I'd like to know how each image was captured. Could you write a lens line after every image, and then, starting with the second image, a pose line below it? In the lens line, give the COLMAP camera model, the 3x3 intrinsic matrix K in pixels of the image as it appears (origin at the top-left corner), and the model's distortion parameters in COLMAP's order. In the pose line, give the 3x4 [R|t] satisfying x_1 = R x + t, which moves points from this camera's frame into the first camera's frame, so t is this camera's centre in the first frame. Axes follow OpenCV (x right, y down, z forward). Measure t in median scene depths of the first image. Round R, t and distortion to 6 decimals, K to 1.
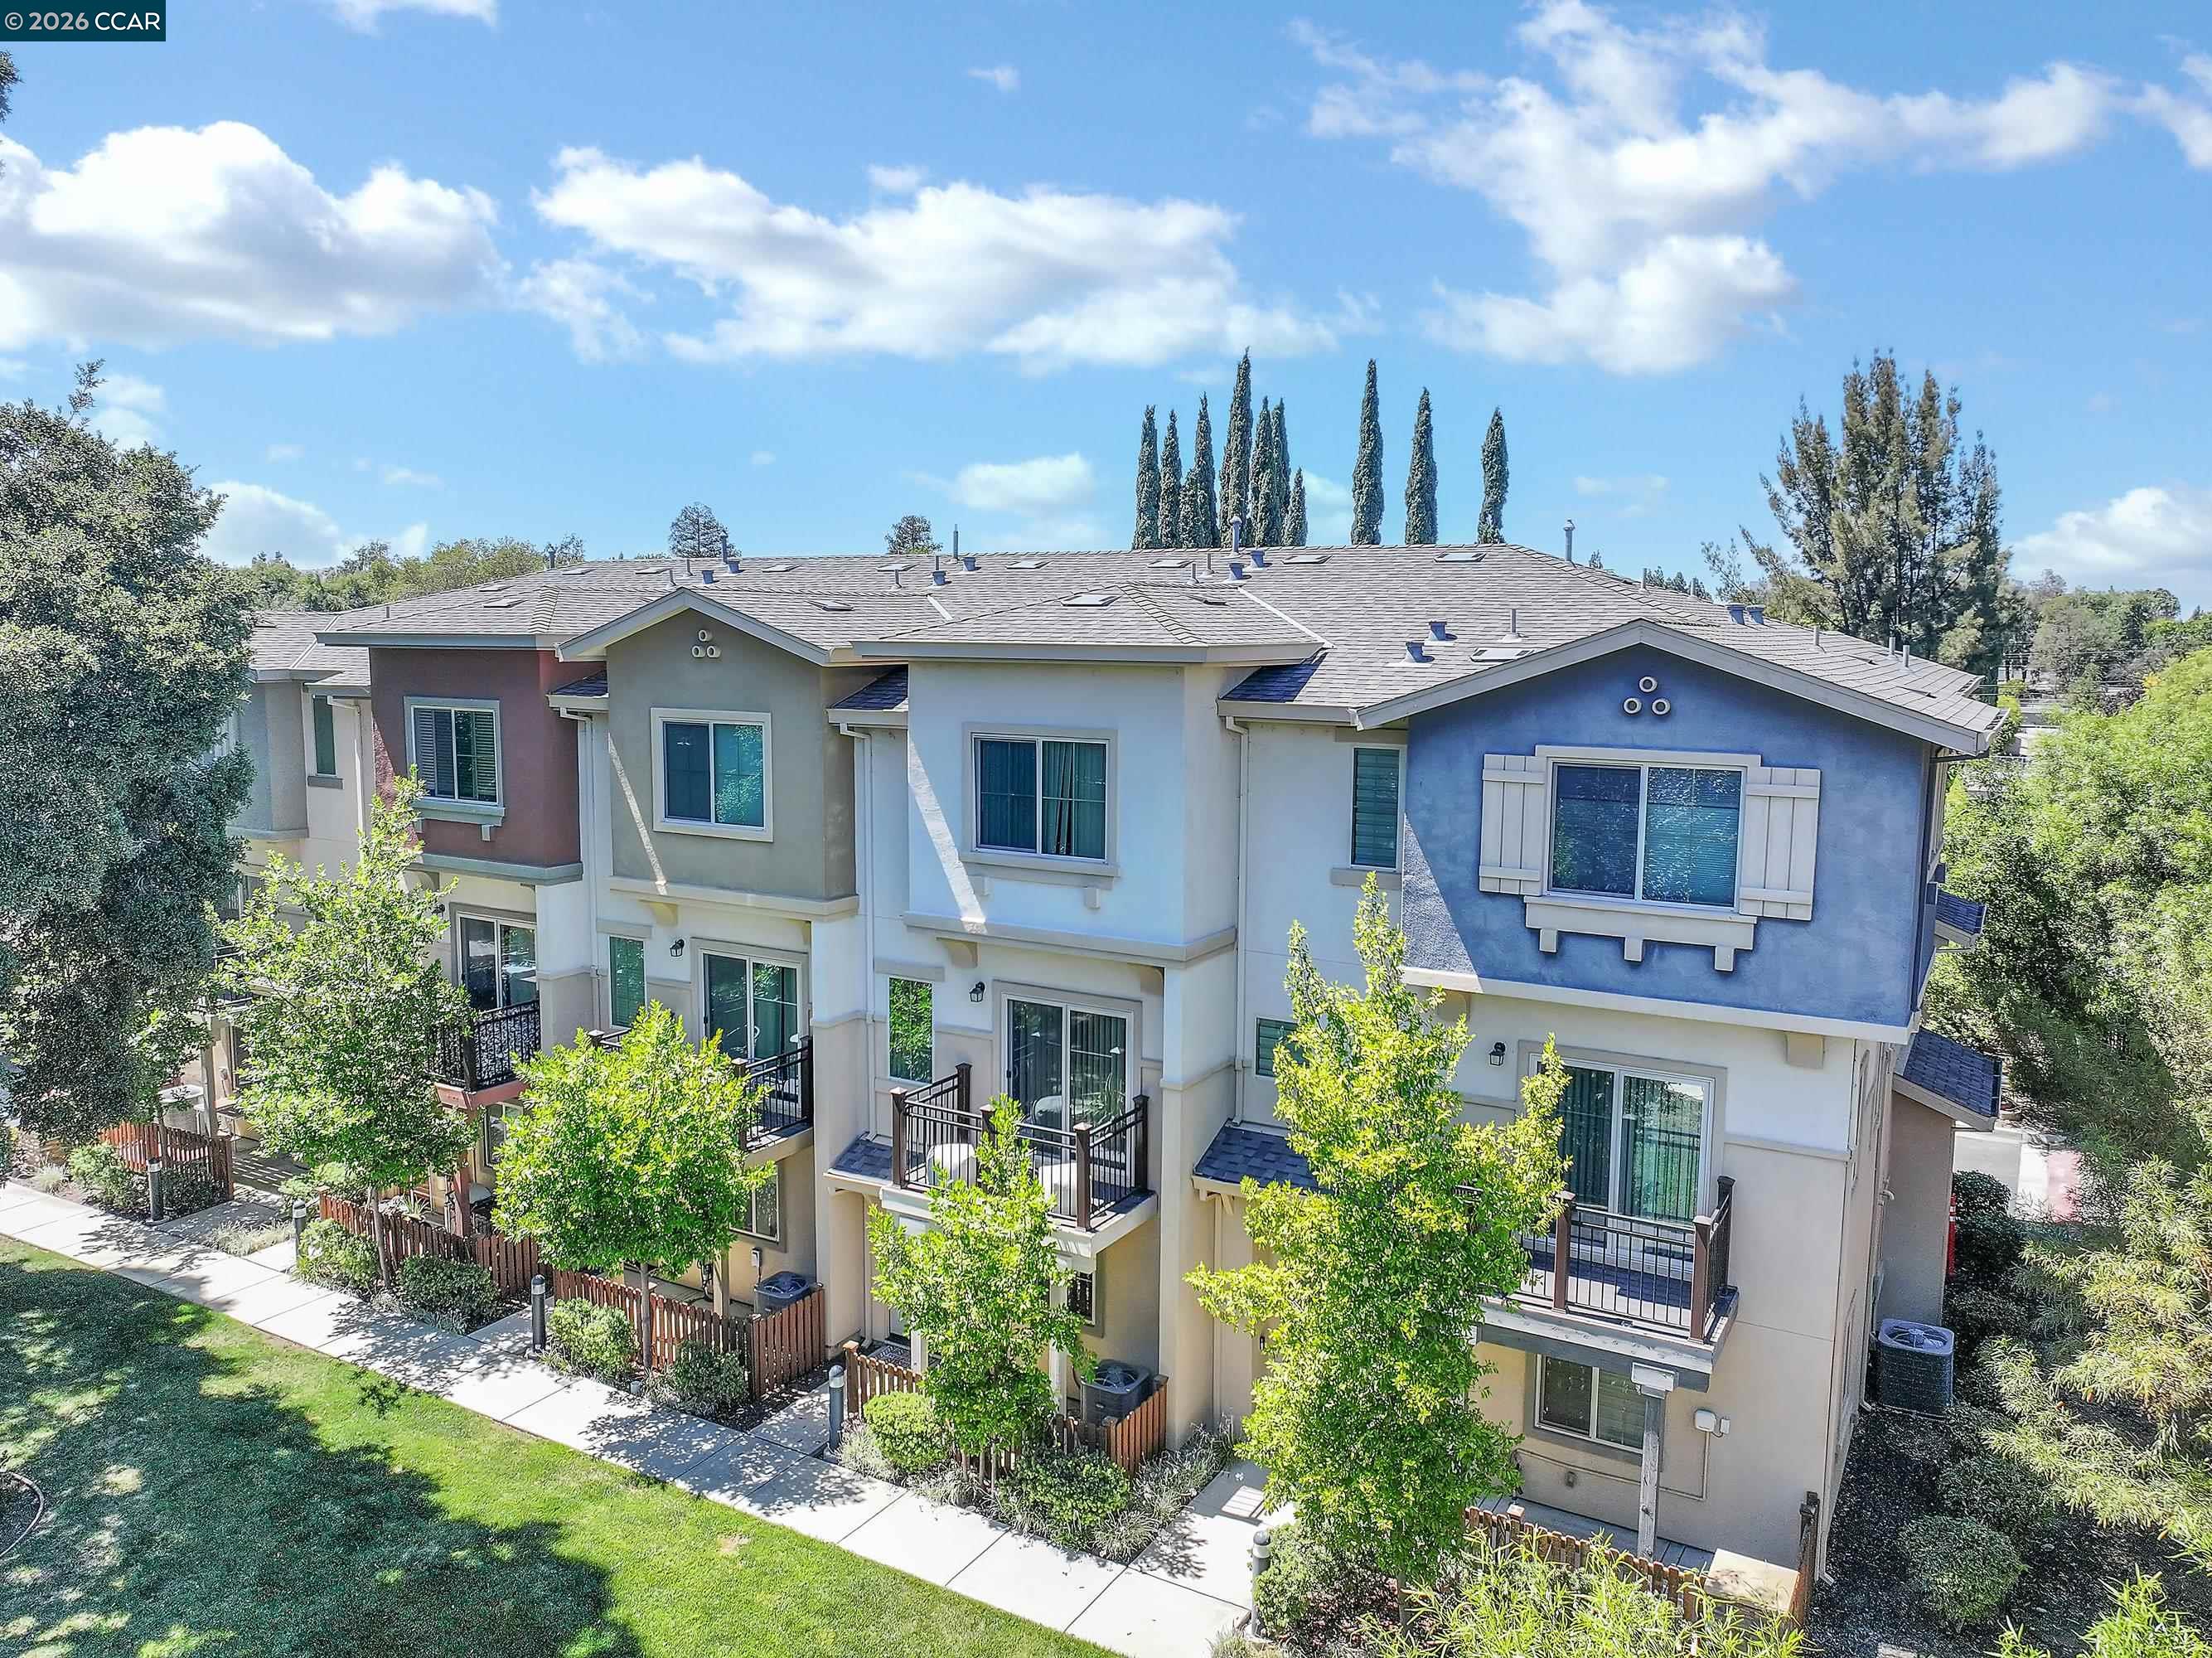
lens RADIAL K [[1560.7, 0, 1106.0], [0, 1560.7, 829.0], [0, 0, 1]] dist [-0.004424, 0.029065]
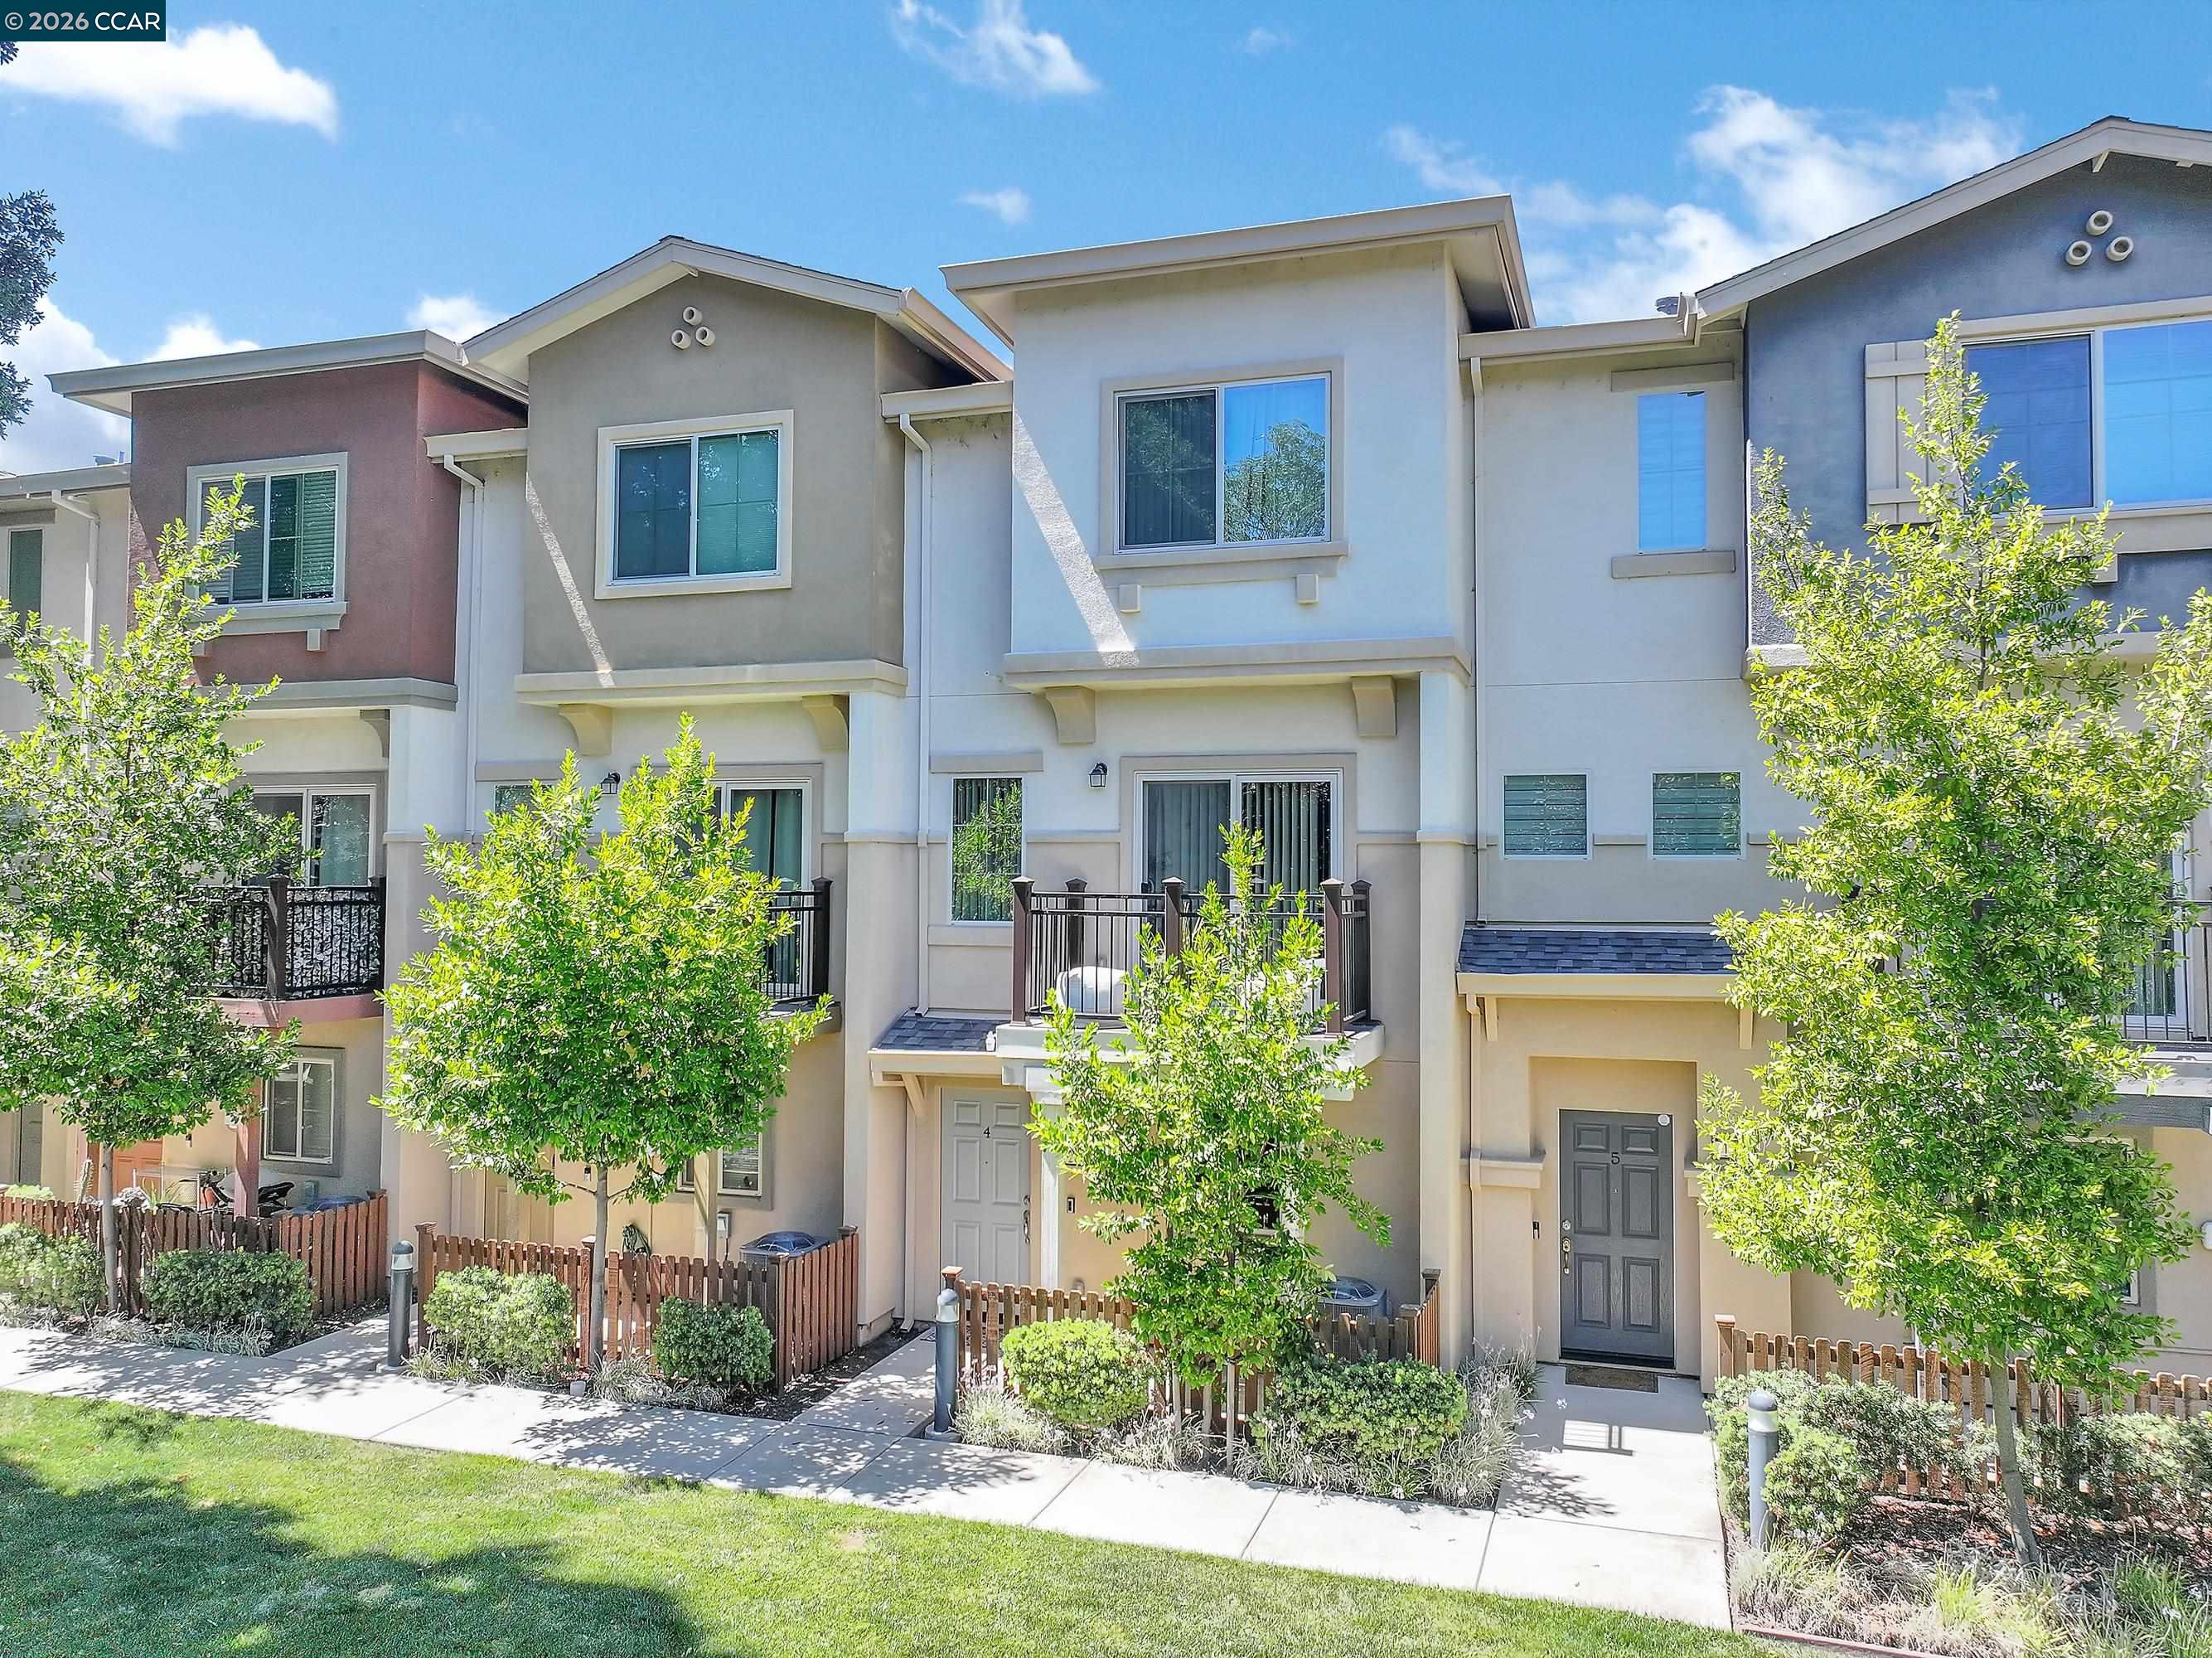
lens RADIAL K [[1560.7, 0, 1106.0], [0, 1560.7, 829.0], [0, 0, 1]] dist [-0.004424, 0.029065]
pose [[0.977916, 0.003902, 0.208962, -0.235304], [0.028889, 0.987704, -0.153643, 0.246126], [-0.206993, 0.156286, 0.965779, 0.315907]]
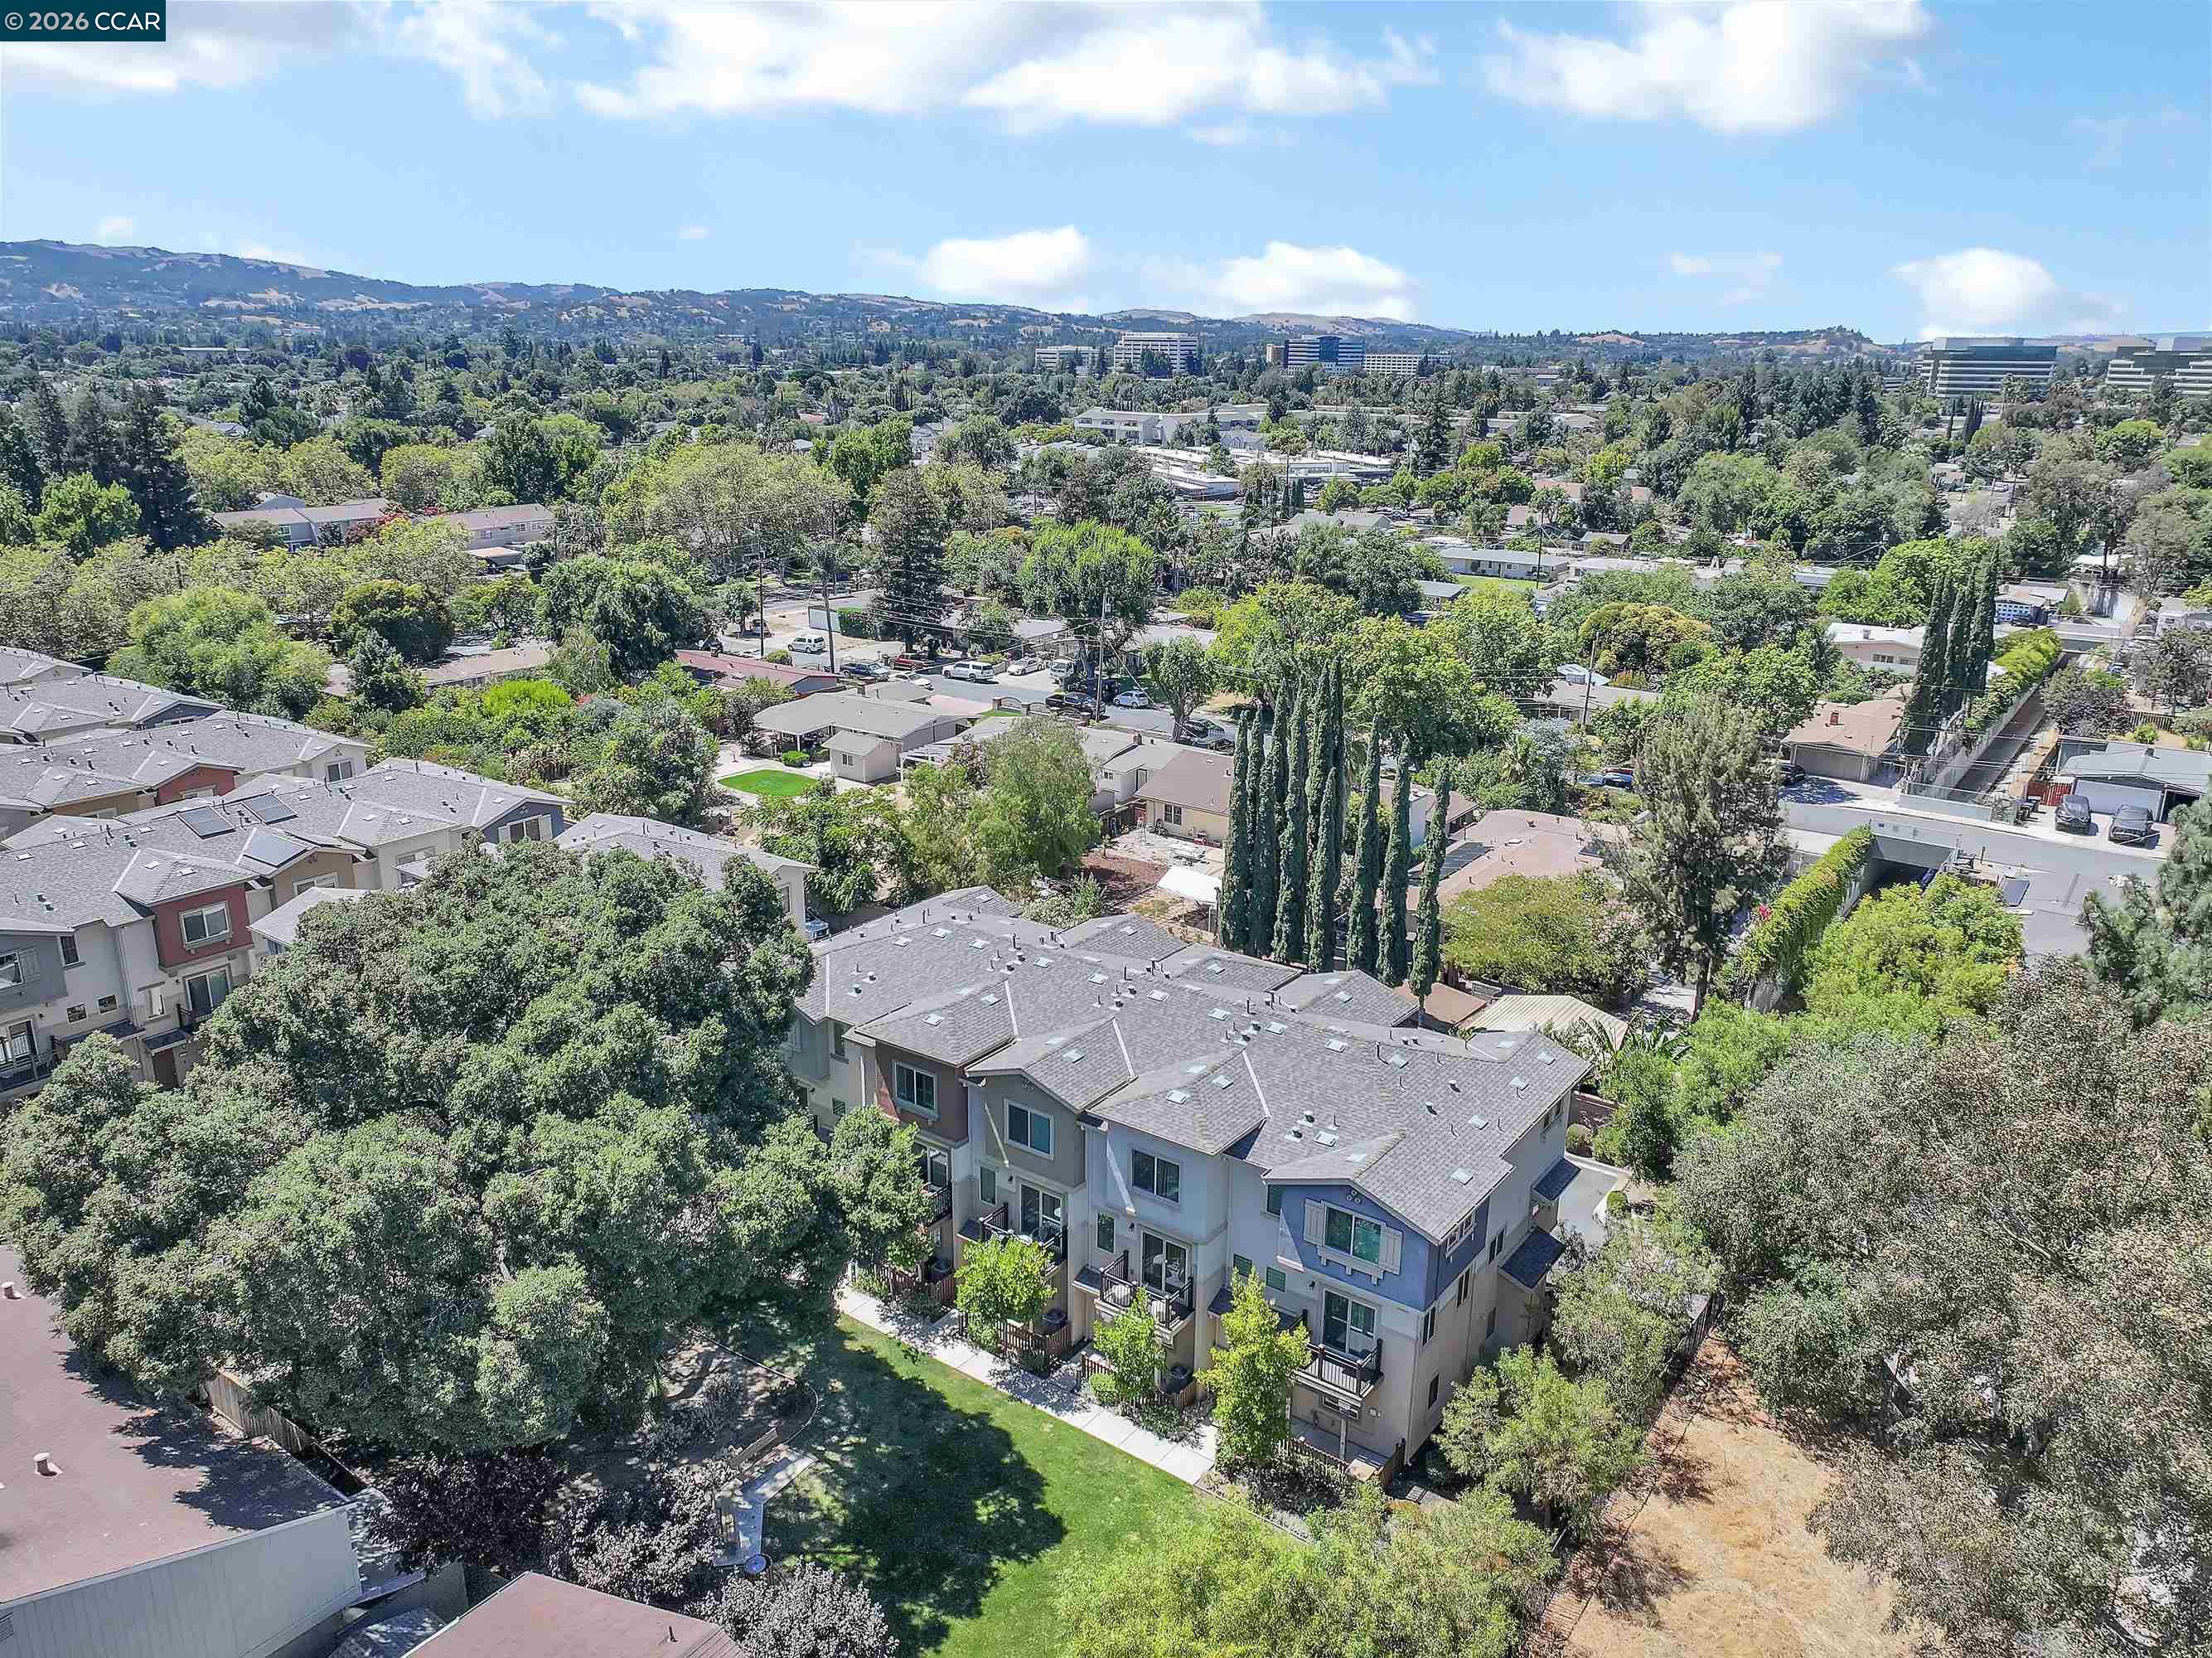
lens RADIAL K [[1560.7, 0, 1106.0], [0, 1560.7, 829.0], [0, 0, 1]] dist [-0.004424, 0.029065]
pose [[0.994949, 0.031106, -0.095441, 0.107619], [-0.014405, 0.985180, 0.170918, -1.034121], [0.099343, -0.168680, 0.980652, -1.513762]]
